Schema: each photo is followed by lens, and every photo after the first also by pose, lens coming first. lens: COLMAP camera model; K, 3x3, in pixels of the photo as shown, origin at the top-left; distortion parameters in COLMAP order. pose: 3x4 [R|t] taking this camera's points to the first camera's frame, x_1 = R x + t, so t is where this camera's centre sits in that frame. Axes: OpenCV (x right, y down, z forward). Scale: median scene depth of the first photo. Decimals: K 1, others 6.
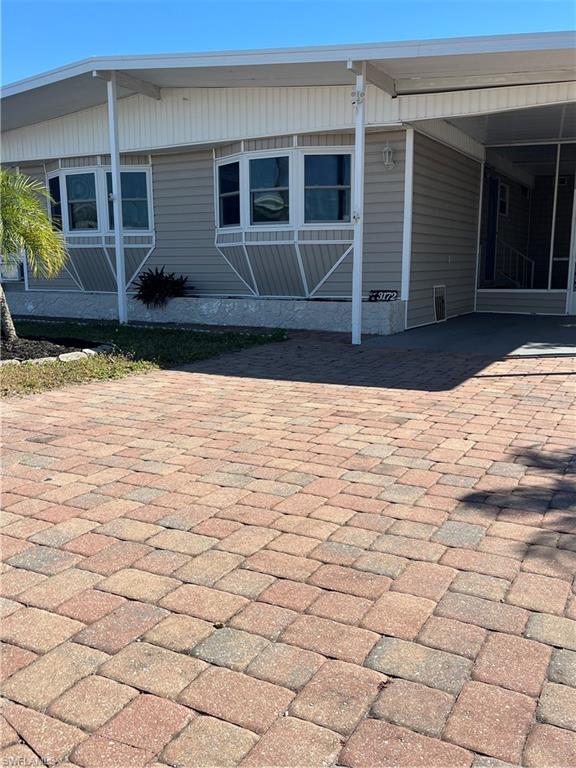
lens RADIAL K [[686.6, 0, 286.6], [0, 686.6, 384.3], [0, 0, 1]] dist [0.050760, -0.052831]
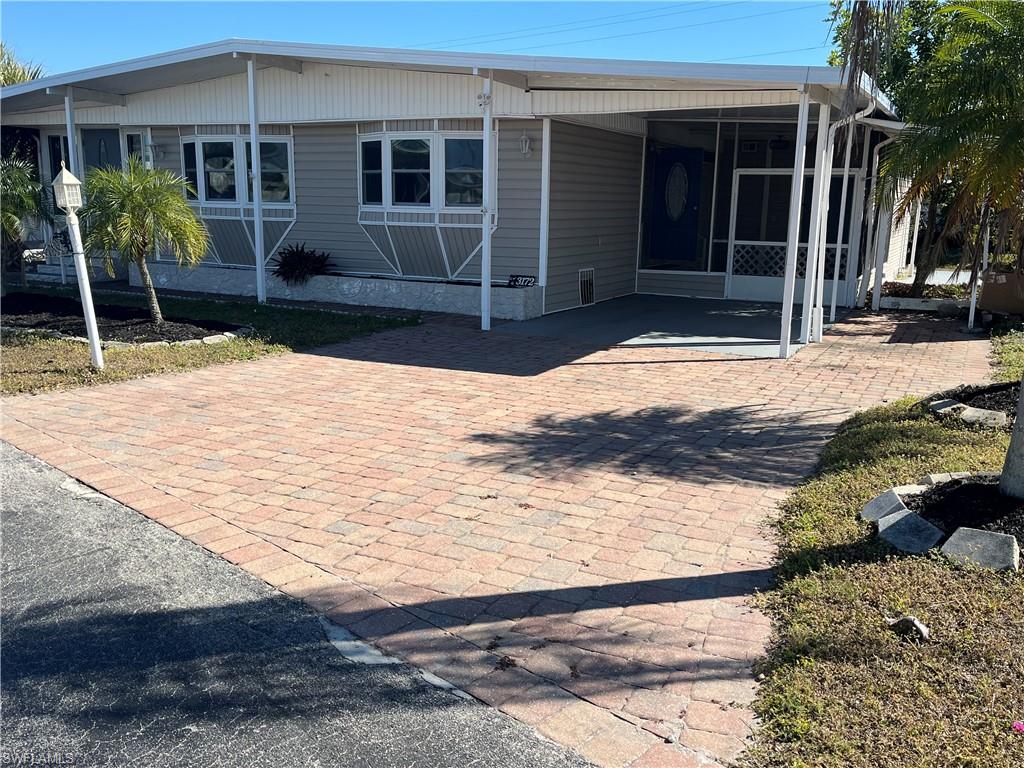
lens RADIAL K [[915.5, 0, 514.4], [0, 915.5, 392.7], [0, 0, 1]] dist [0.050760, -0.052831]
pose [[0.999330, 0.015115, 0.033329, 0.088061], [-0.016115, 0.999422, 0.029929, -0.004348], [-0.032857, -0.030446, 0.998996, -0.353487]]
